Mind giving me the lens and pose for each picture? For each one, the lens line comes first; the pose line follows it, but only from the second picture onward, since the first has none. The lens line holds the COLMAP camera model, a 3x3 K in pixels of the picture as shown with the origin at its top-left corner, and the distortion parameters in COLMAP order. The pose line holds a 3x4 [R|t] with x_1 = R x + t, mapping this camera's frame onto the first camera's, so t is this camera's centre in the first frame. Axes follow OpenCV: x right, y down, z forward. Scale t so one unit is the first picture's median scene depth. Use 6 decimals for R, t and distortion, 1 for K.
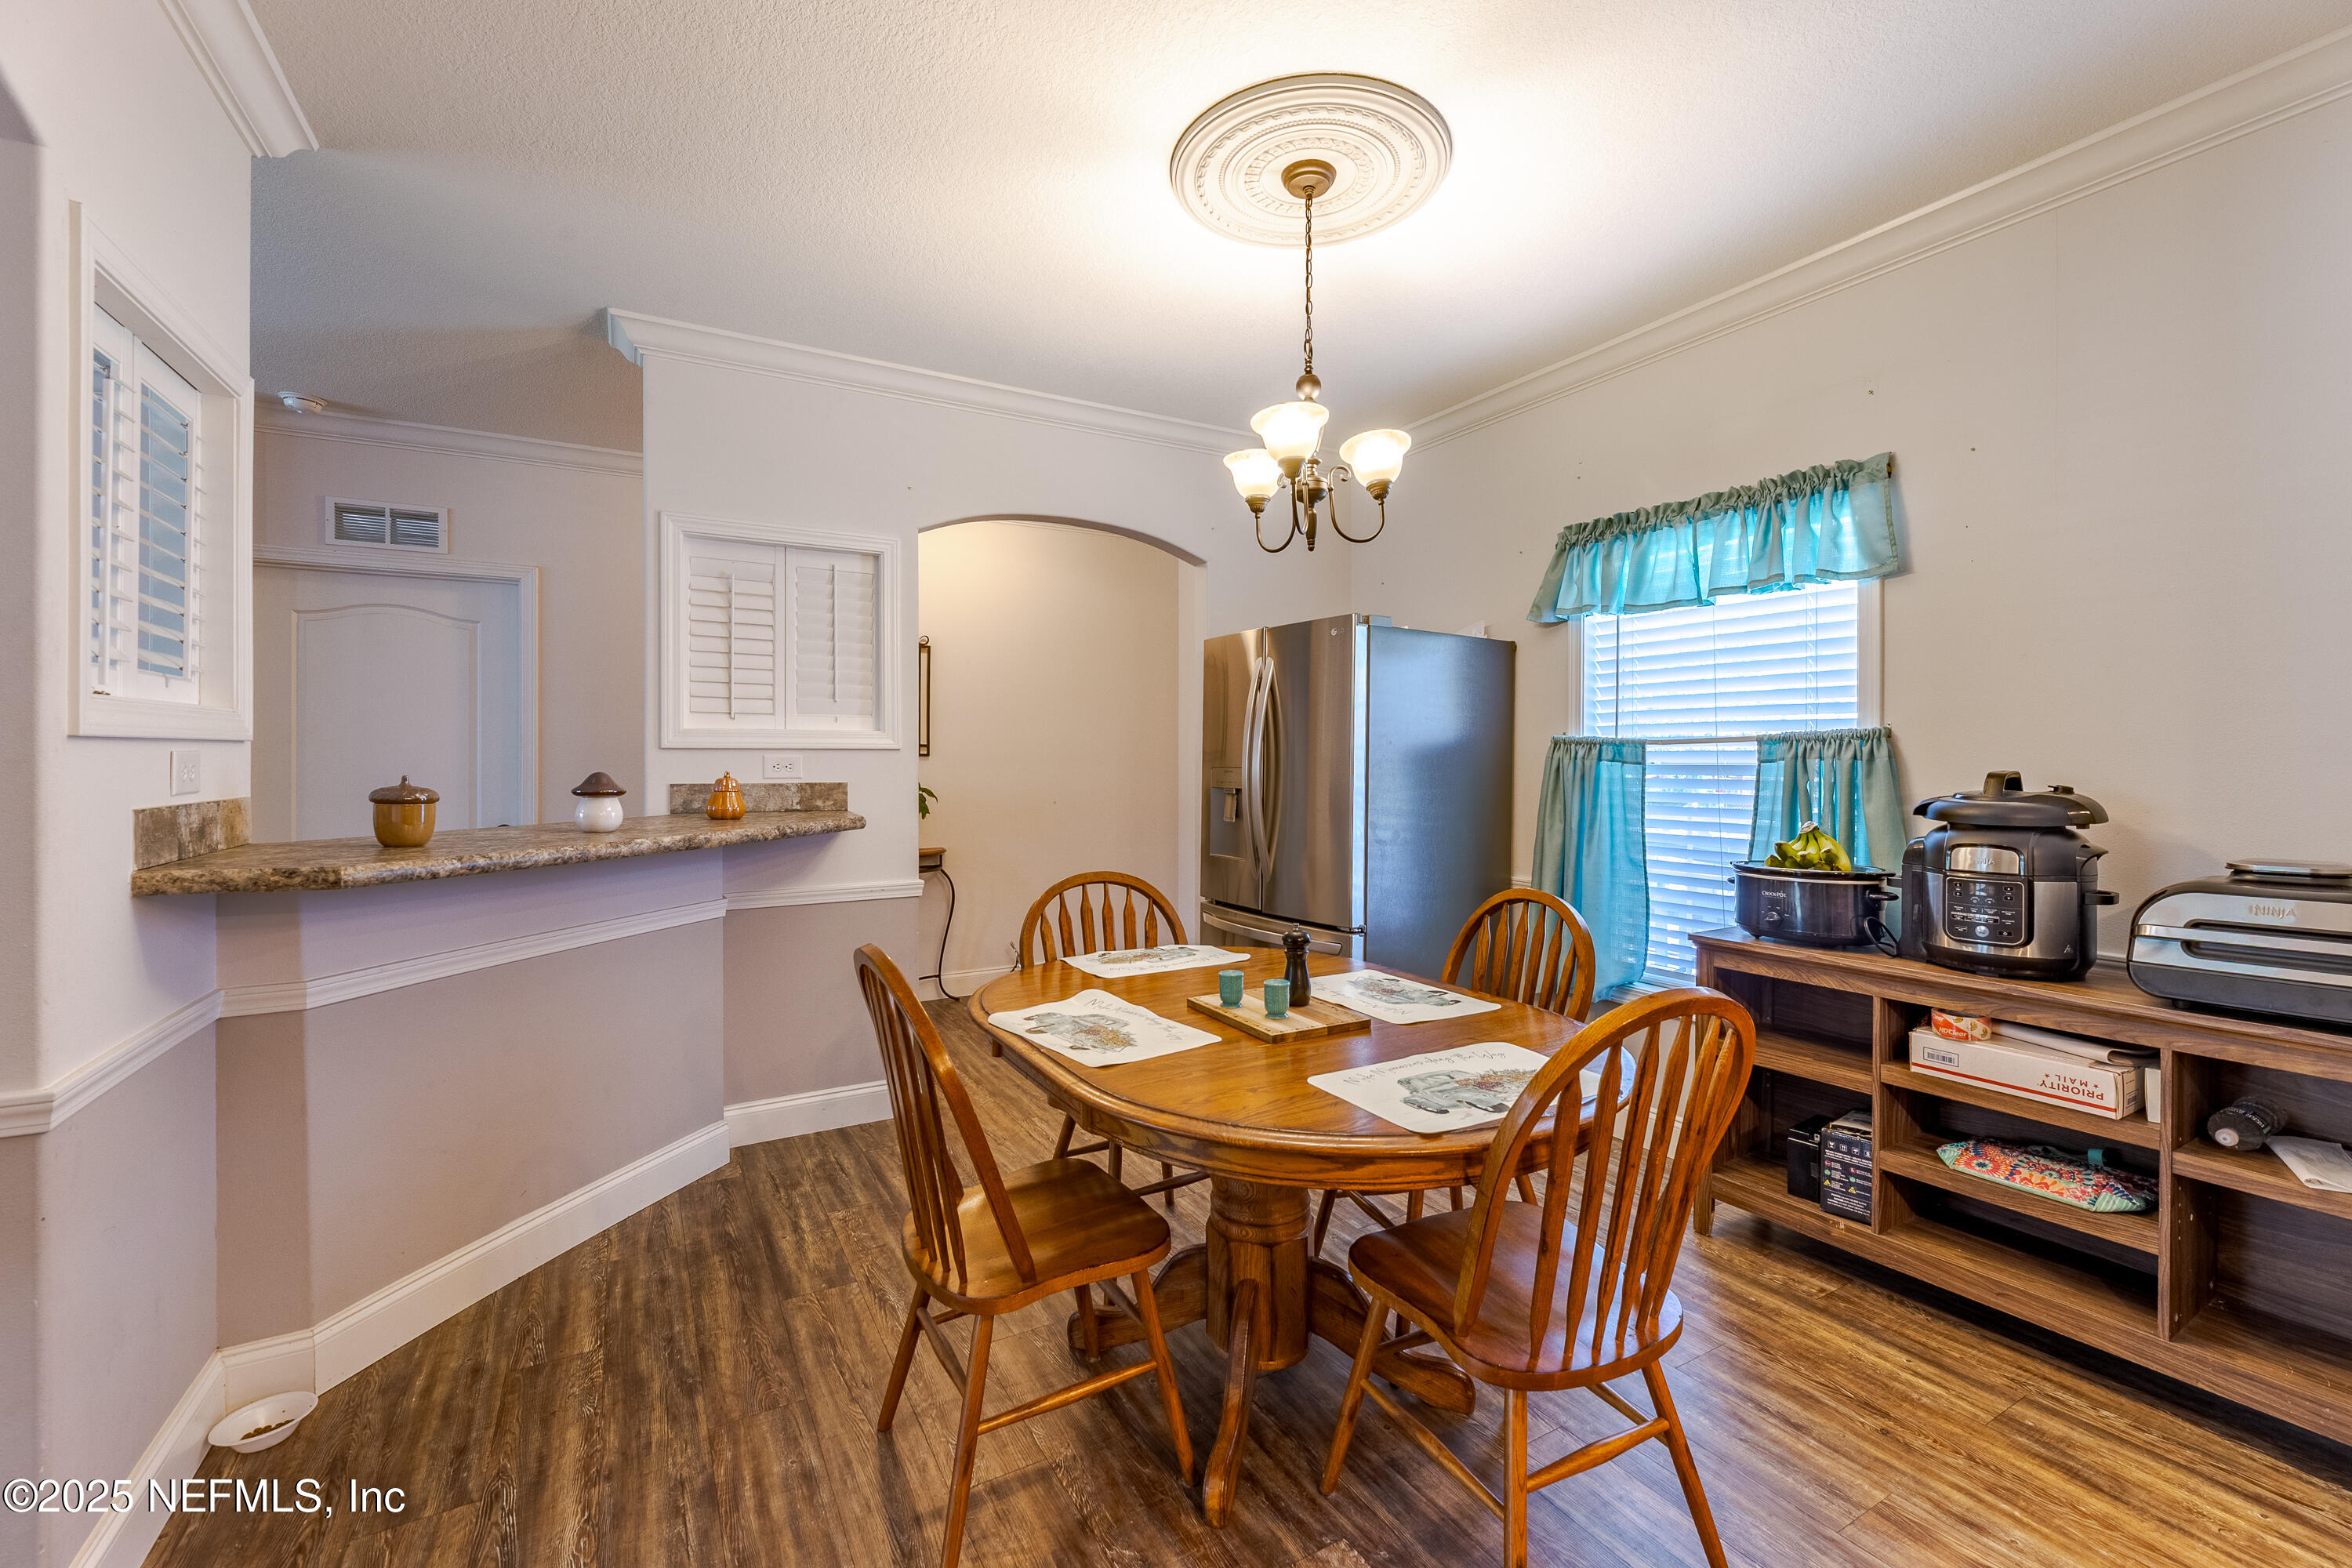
lens RADIAL K [[952.3, 0, 1250.6], [0, 952.3, 764.6], [0, 0, 1]] dist [0.000231, -0.000027]
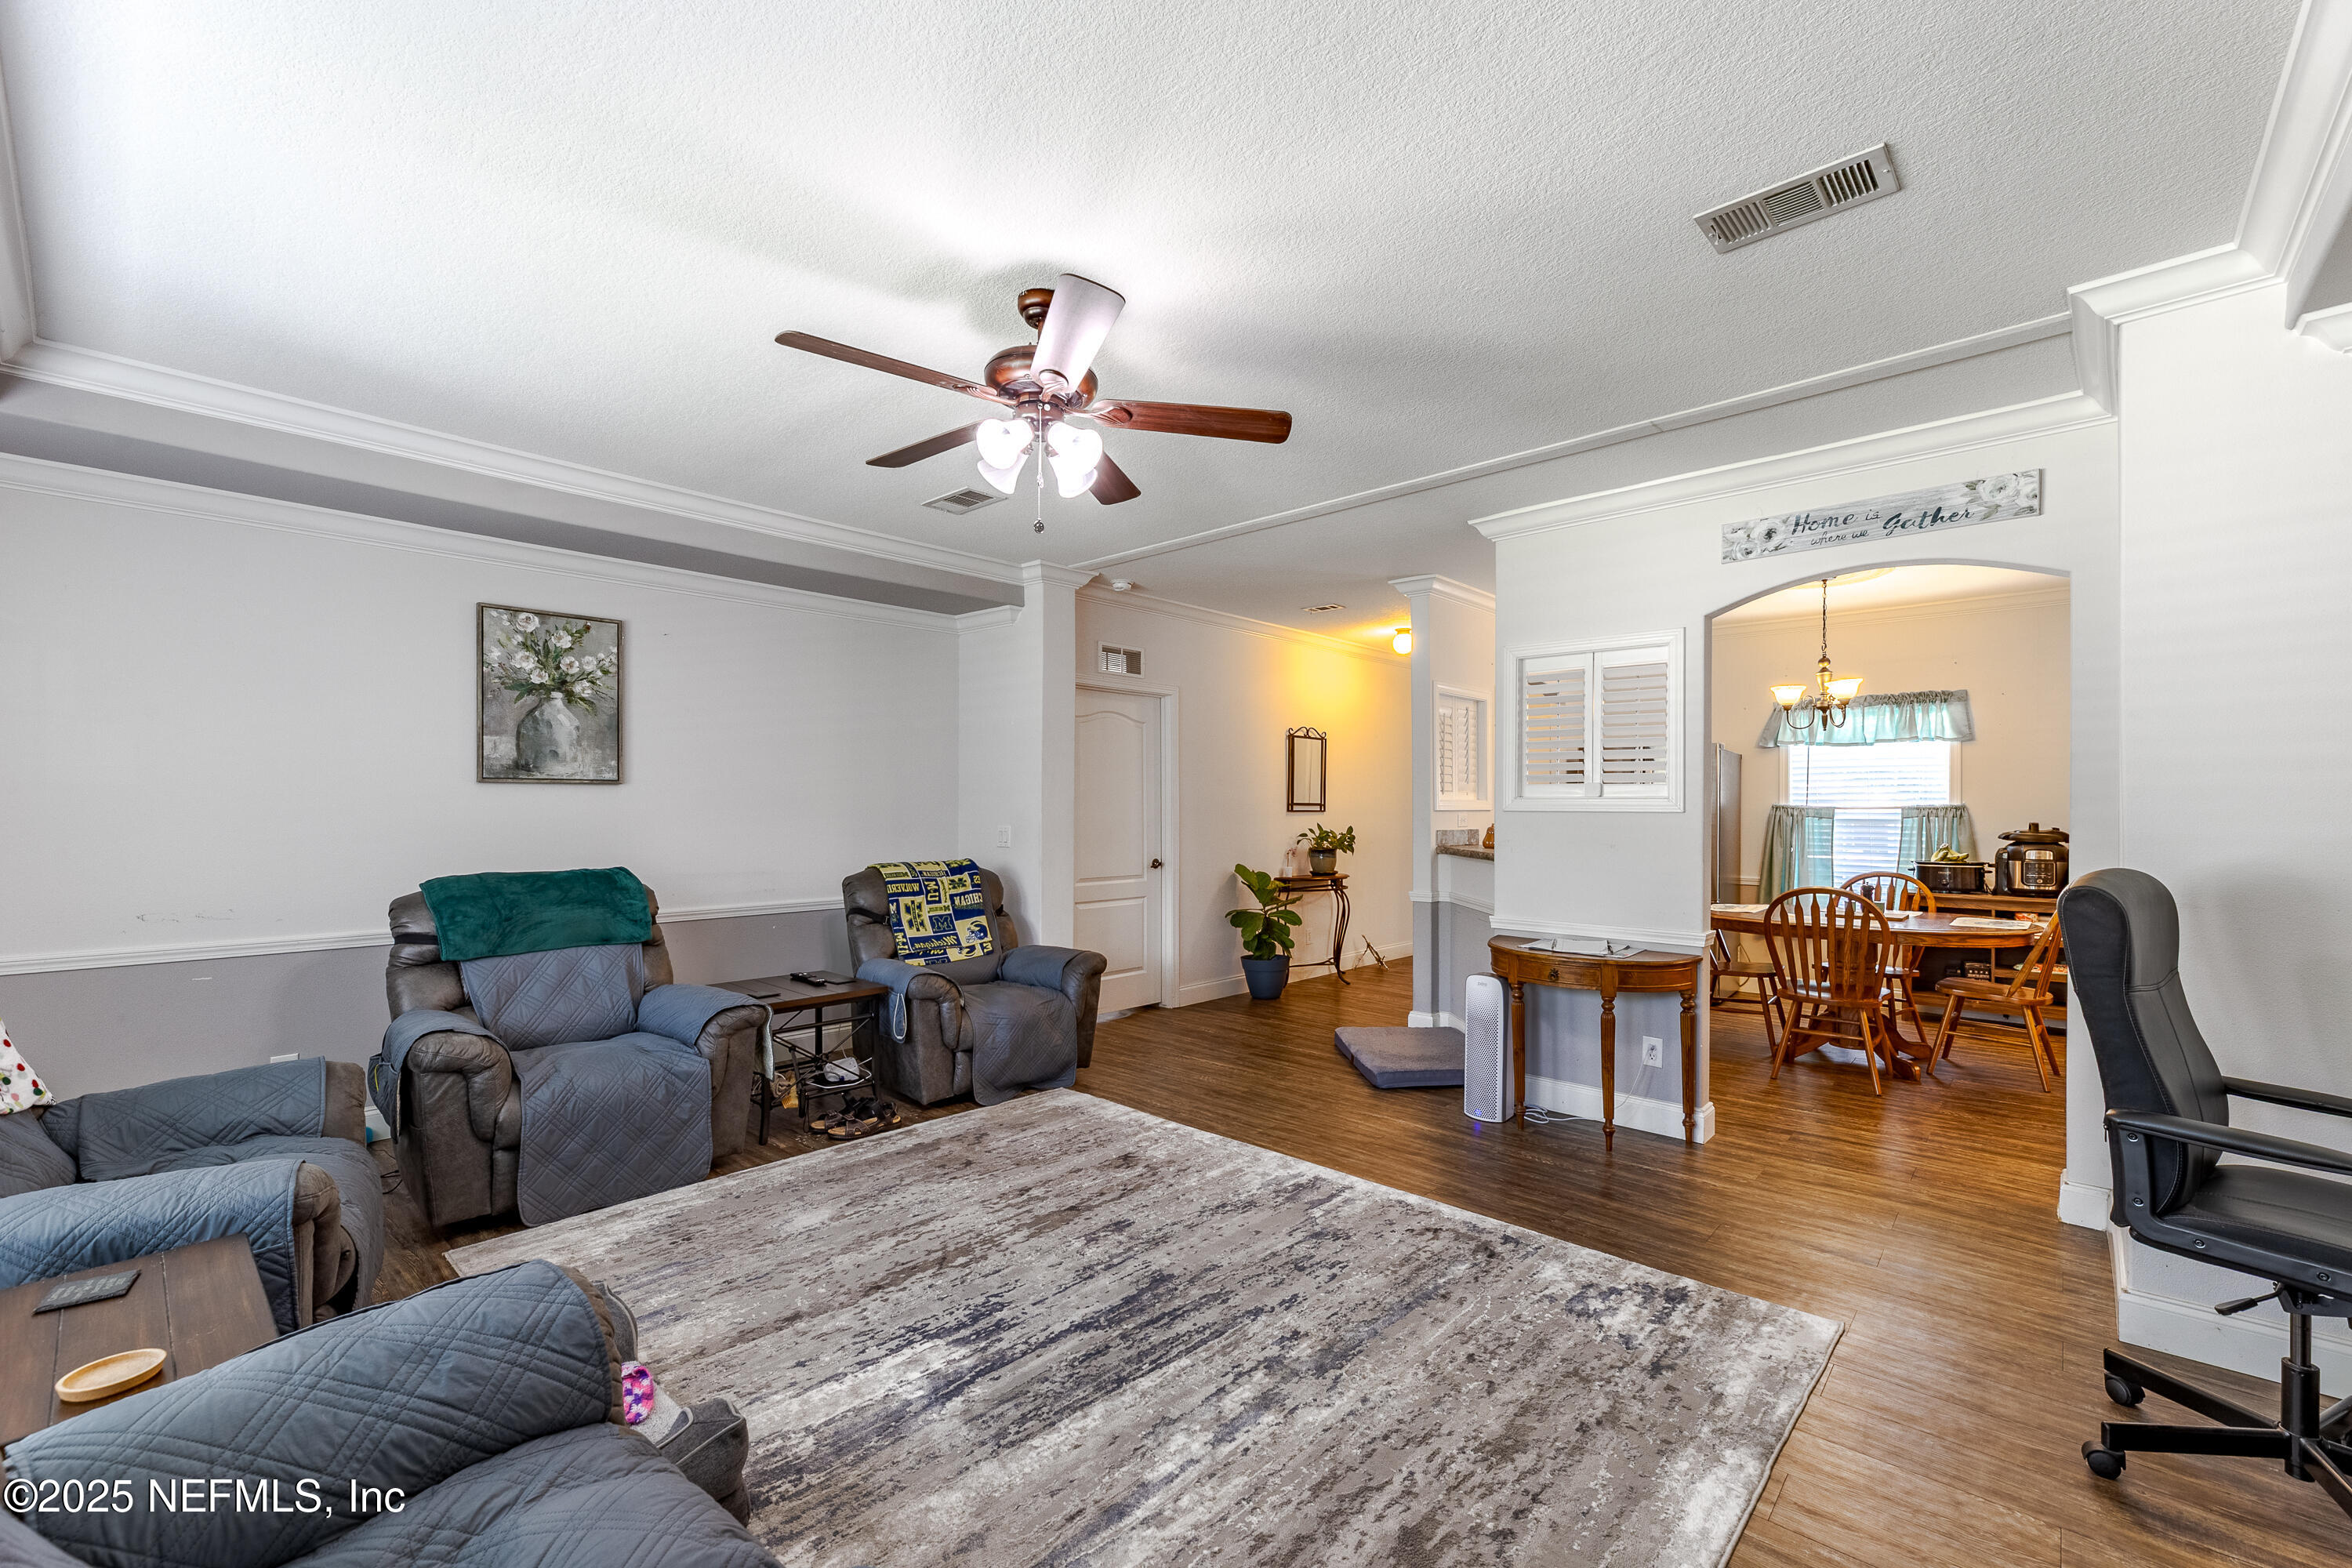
lens RADIAL K [[976.5, 0, 1178.6], [0, 976.5, 808.7], [0, 0, 1]] dist [0.000386, 0.000041]
pose [[0.965355, 0.009684, 0.260760, -1.827060], [-0.006831, 0.999906, -0.011848, 0.014222], [-0.260850, 0.009656, 0.965331, -0.829387]]
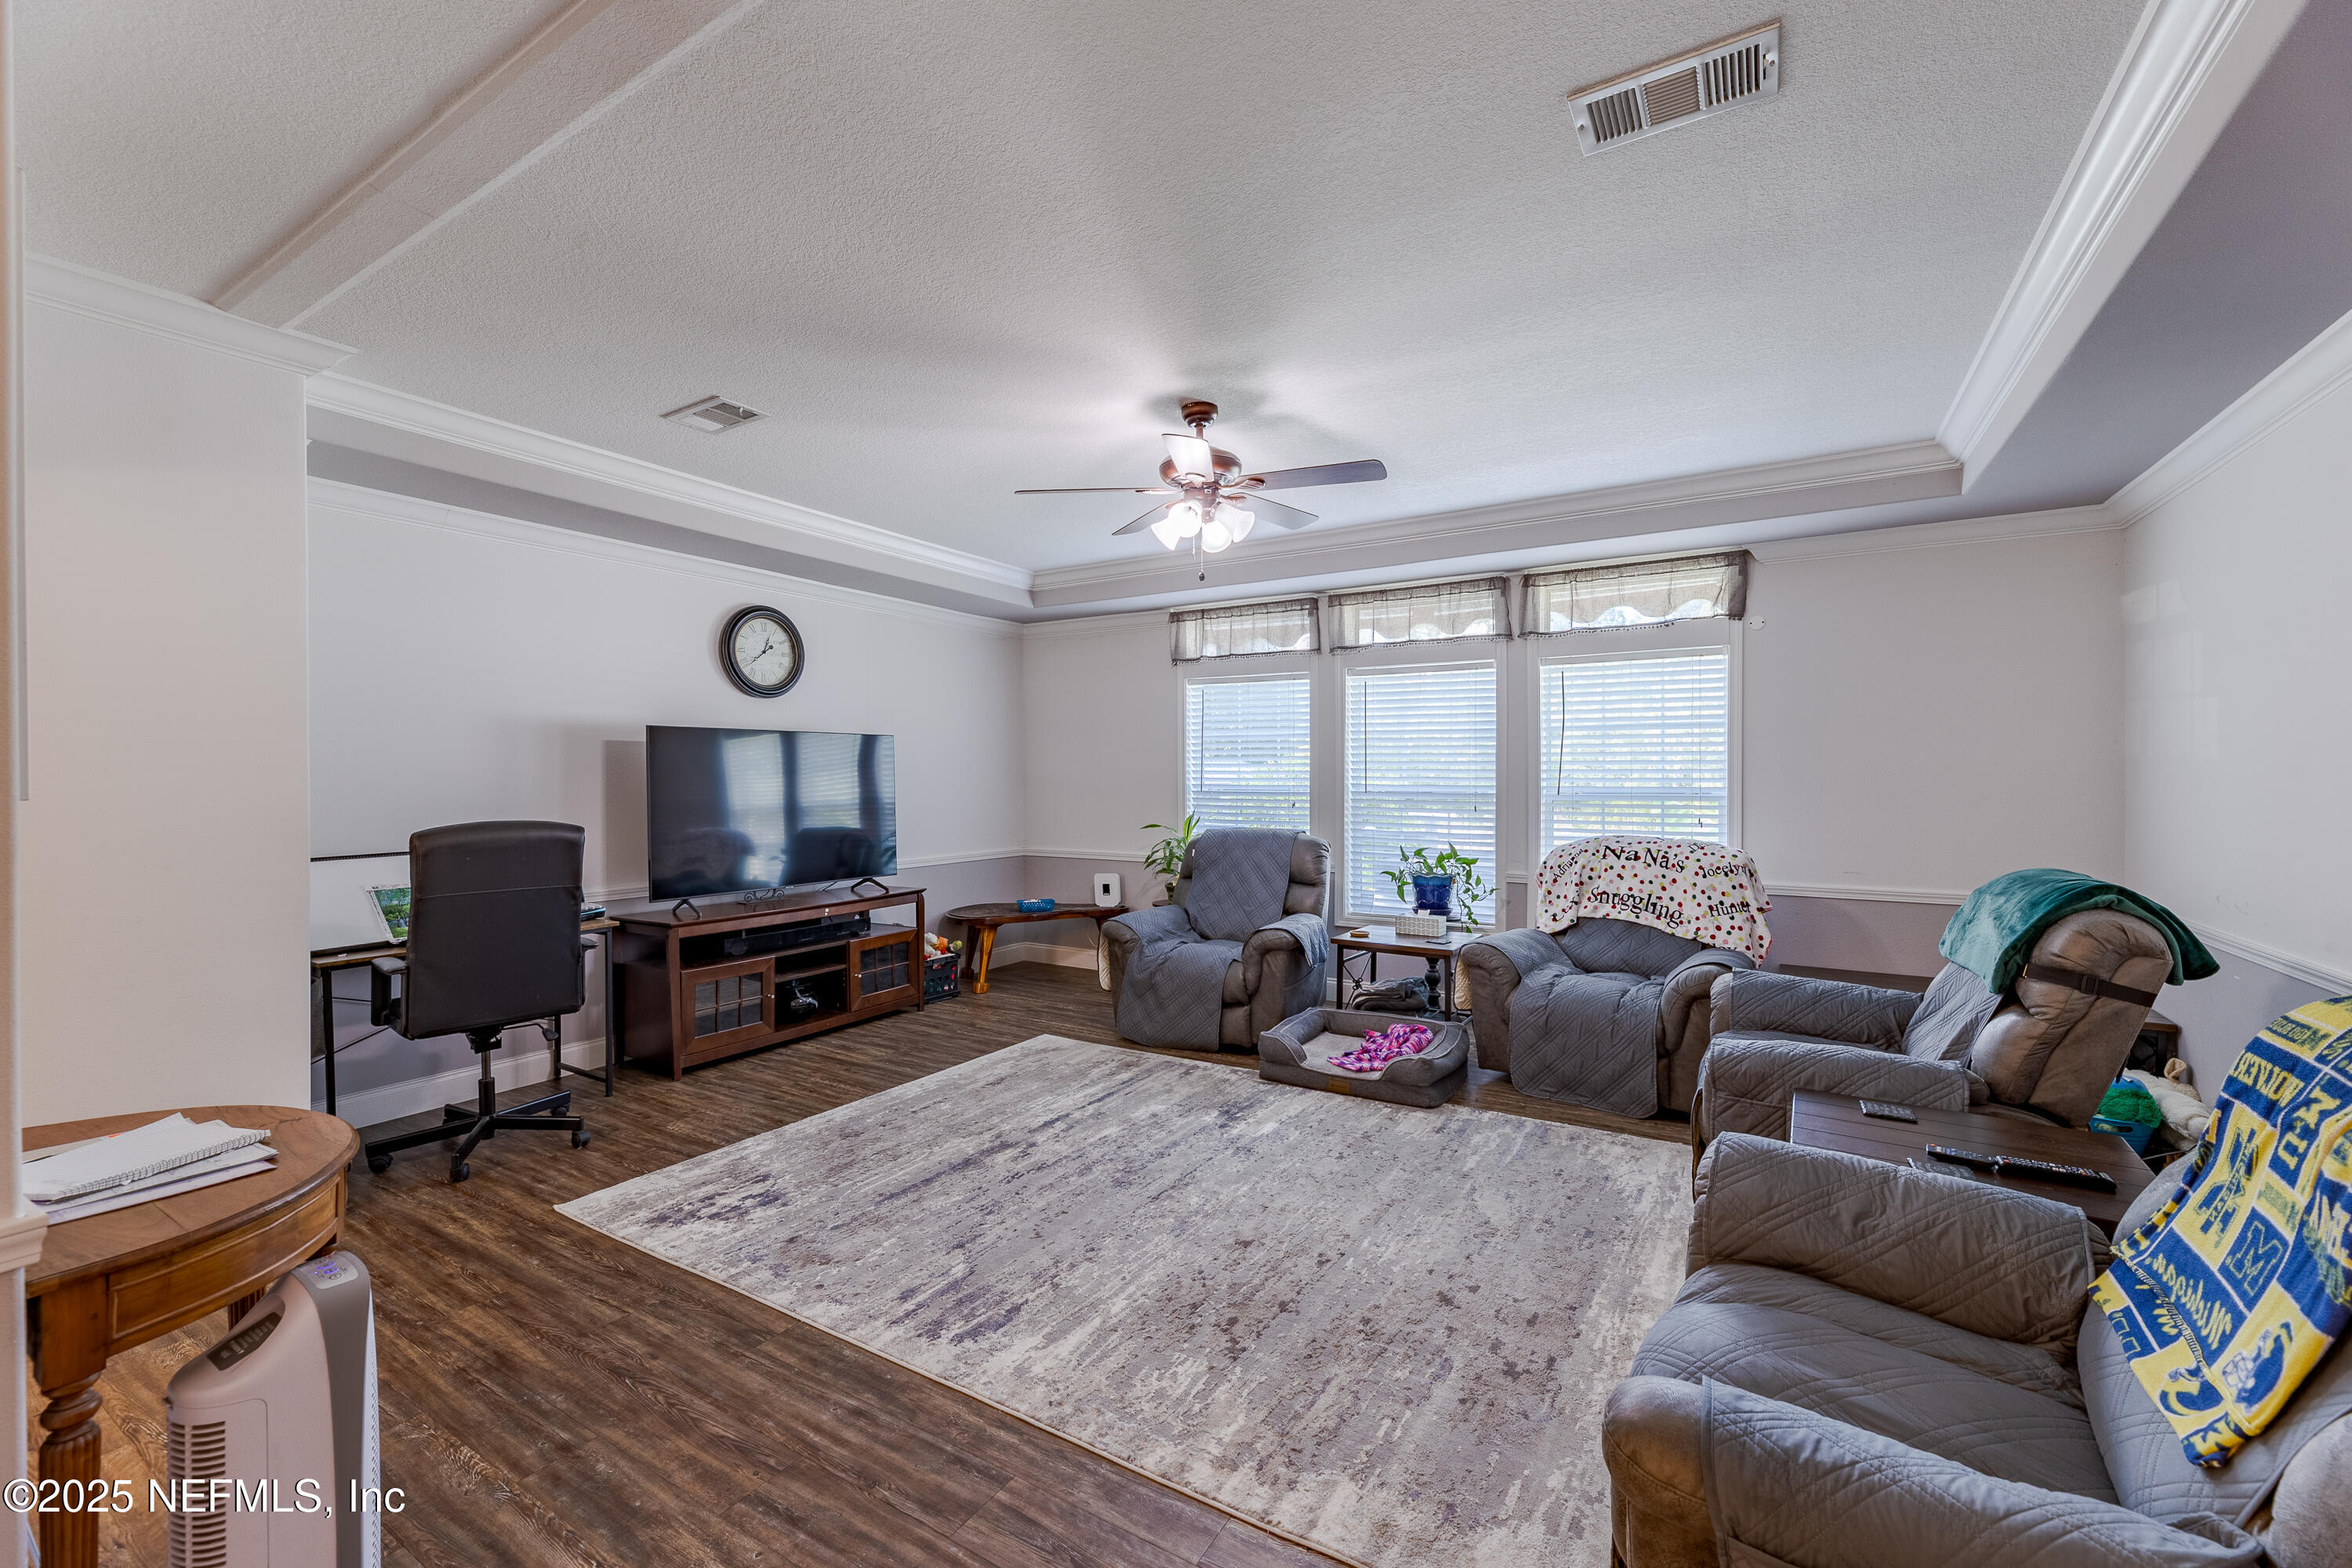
lens RADIAL K [[955.3, 0, 1172.2], [0, 955.3, 780.1], [0, 0, 1]] dist [0.000472, 0.000083]
pose [[-0.905093, 0.009775, -0.425101, -1.141456], [0.004855, 0.999908, 0.012655, -0.016660], [0.425186, 0.009390, -0.905057, 1.236353]]
